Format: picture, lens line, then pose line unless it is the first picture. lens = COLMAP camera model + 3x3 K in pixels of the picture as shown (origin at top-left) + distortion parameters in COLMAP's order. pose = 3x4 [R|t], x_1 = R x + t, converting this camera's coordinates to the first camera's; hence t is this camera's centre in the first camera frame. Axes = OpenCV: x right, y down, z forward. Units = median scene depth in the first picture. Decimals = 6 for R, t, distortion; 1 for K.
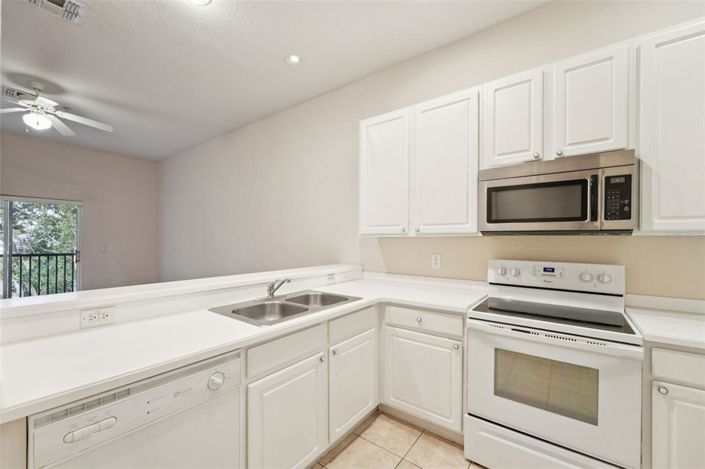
lens RADIAL K [[285.5, 0, 354.9], [0, 285.5, 238.0], [0, 0, 1]] dist [-0.001665, -0.000086]
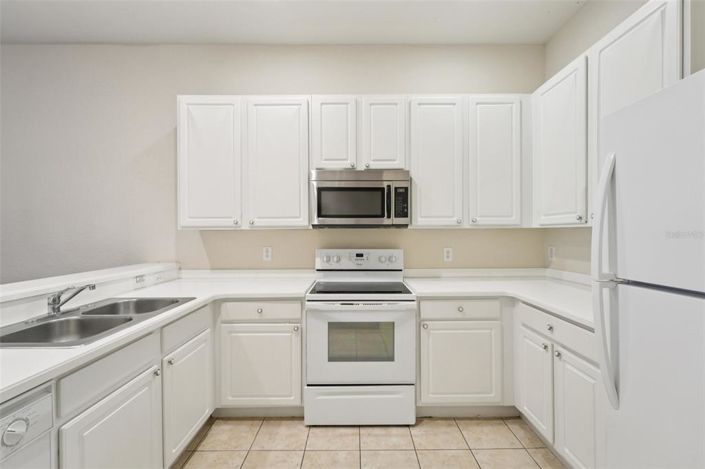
lens RADIAL K [[302.4, 0, 353.5], [0, 302.4, 231.0], [0, 0, 1]] dist [0.000727, -0.000276]
pose [[0.796807, -0.002655, 0.604228, -0.172793], [0.003481, 0.999994, -0.000196, 0.003219], [-0.604224, 0.002260, 0.796811, -0.067684]]
